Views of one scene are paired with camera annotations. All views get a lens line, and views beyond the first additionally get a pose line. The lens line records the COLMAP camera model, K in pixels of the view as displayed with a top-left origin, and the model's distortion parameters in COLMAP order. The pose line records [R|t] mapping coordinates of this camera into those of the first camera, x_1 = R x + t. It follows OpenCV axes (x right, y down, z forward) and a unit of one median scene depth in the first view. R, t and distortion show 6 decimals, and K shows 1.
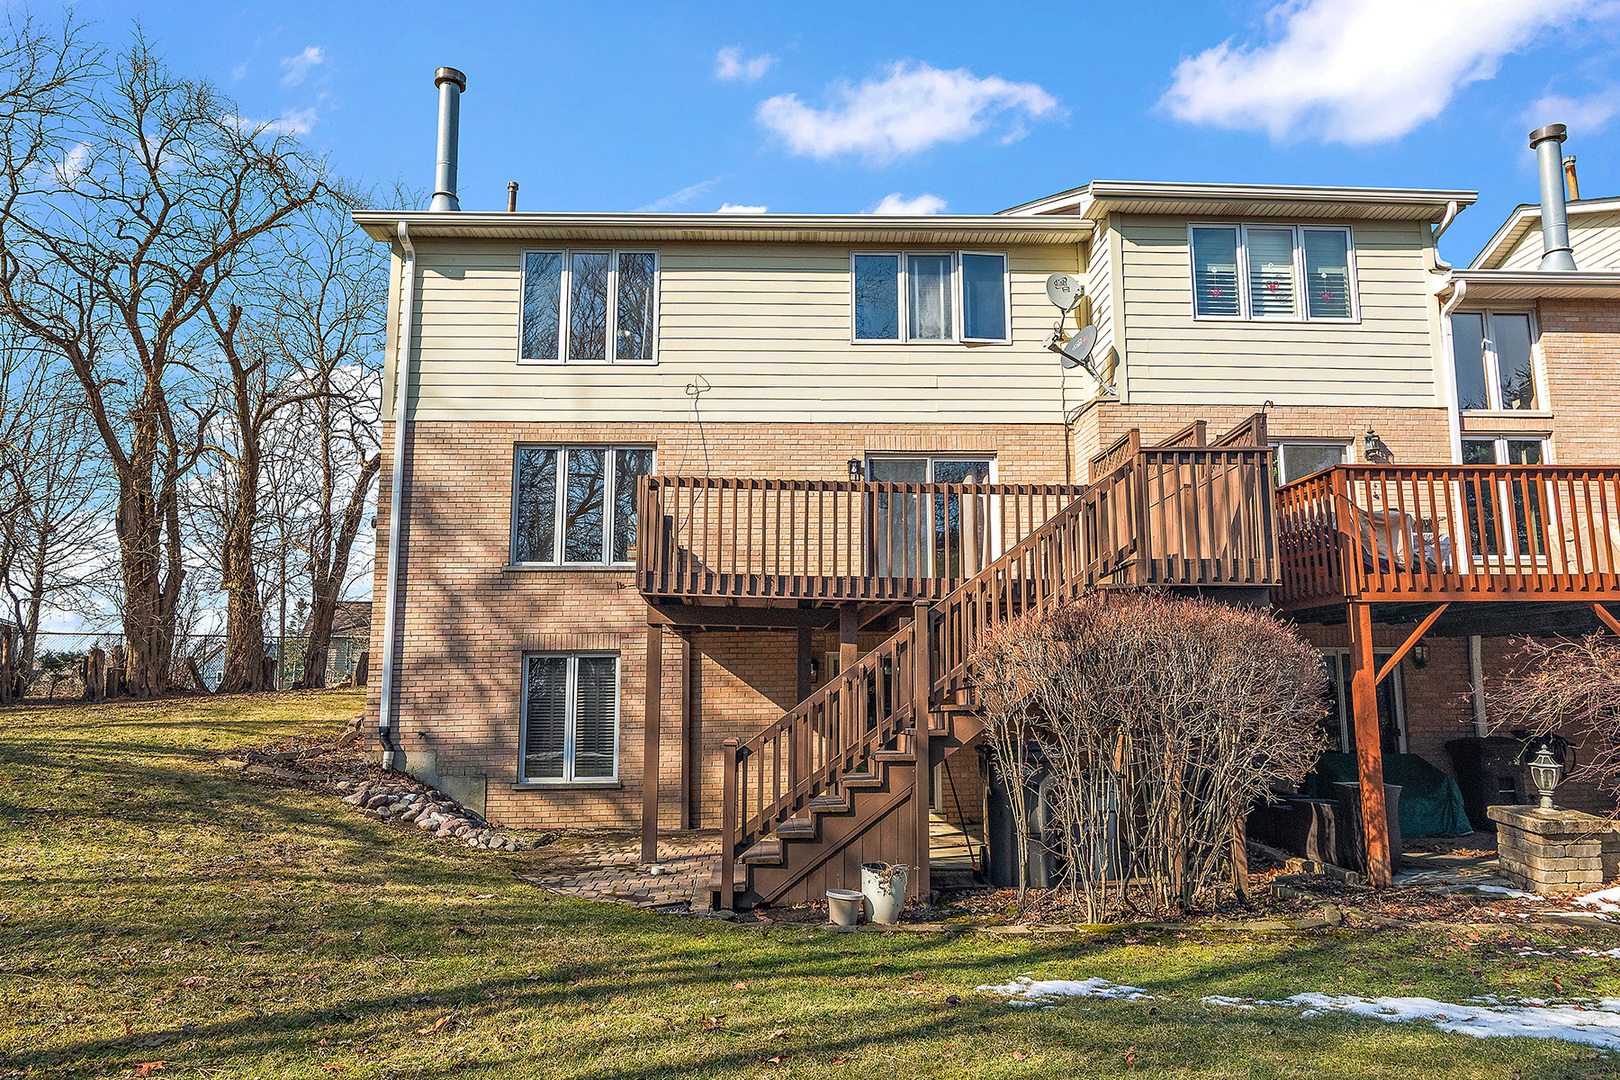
lens RADIAL K [[1030.5, 0, 795.6], [0, 1030.5, 539.1], [0, 0, 1]] dist [0.001458, 0.002219]
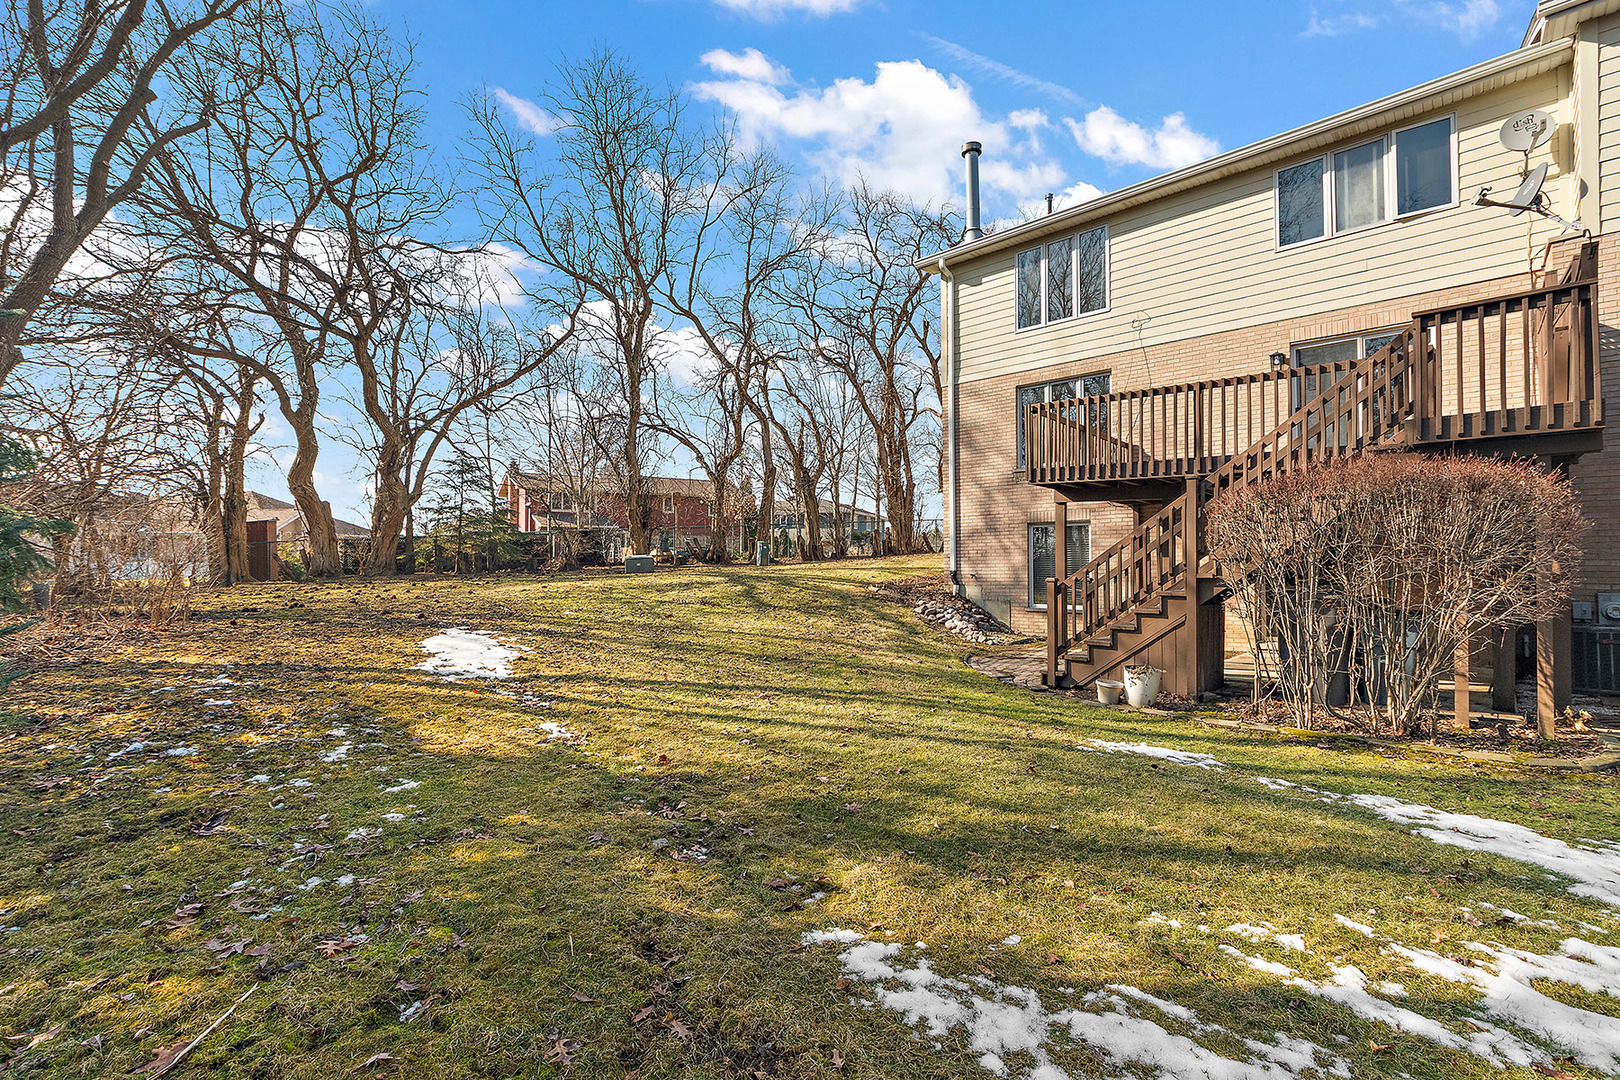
lens RADIAL K [[725.9, 0, 809.5], [0, 725.9, 552.8], [0, 0, 1]] dist [-0.018573, 0.001120]
pose [[0.701729, -0.008349, -0.712395, 0.257576], [0.113822, 0.988402, 0.100533, 0.005539], [0.703293, -0.151633, 0.694541, 0.009999]]
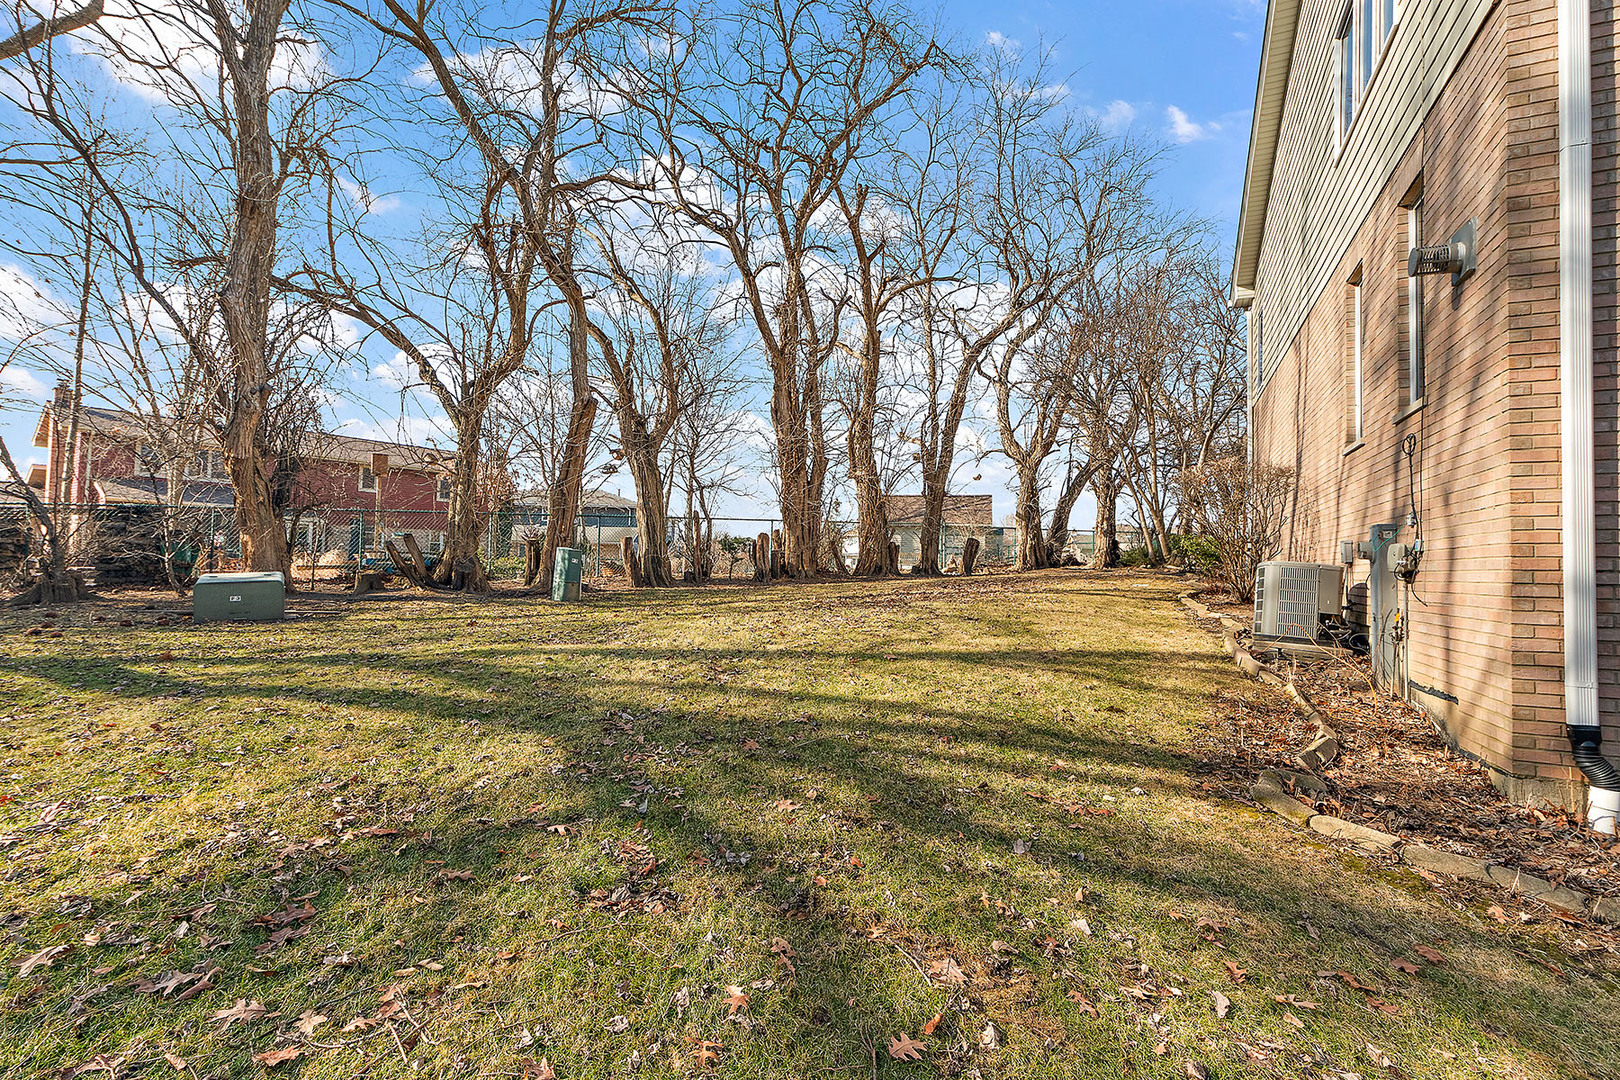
lens RADIAL K [[725.9, 0, 799.0], [0, 725.9, 546.7], [0, 0, 1]] dist [-0.018573, 0.001120]
pose [[0.896341, 0.014666, -0.443123, -0.491286], [0.039044, 0.992959, 0.111840, 0.059982], [0.441643, -0.117548, 0.889457, 0.552148]]
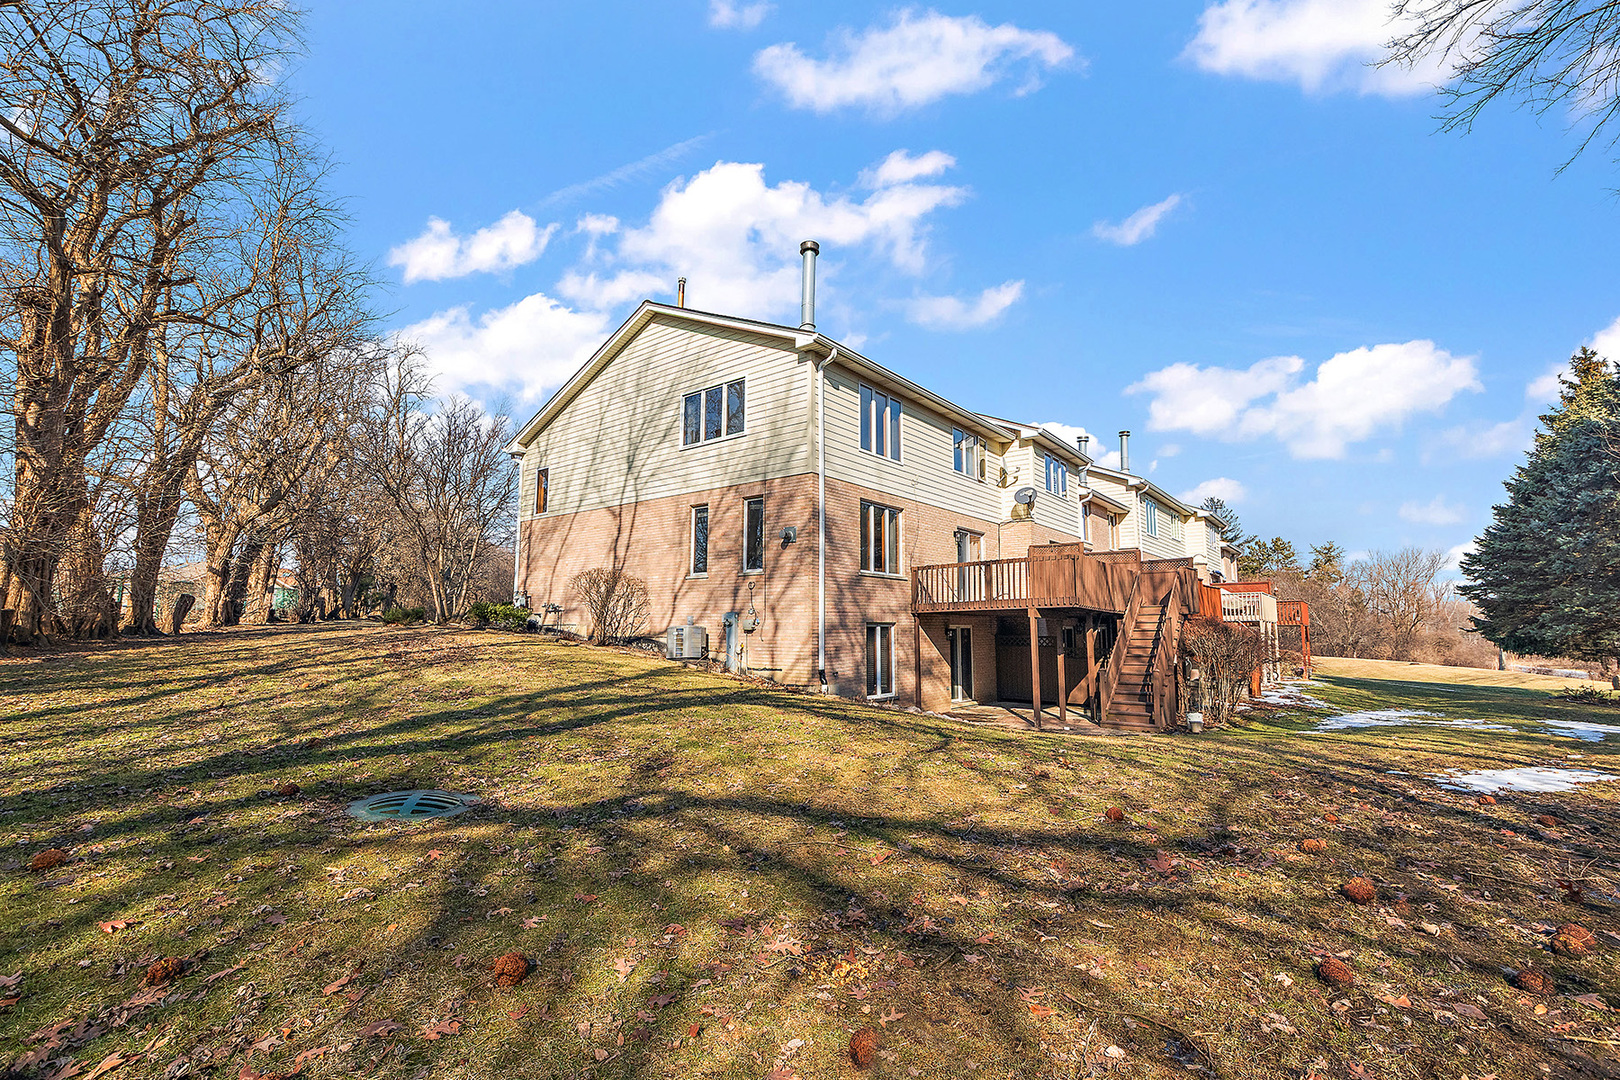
lens RADIAL K [[725.9, 0, 818.1], [0, 725.9, 547.8], [0, 0, 1]] dist [-0.018573, 0.001120]
pose [[0.640316, 0.093090, 0.762450, -1.161837], [-0.116123, 0.992952, -0.023711, 0.021985], [-0.759283, -0.073356, 0.646612, 0.268606]]
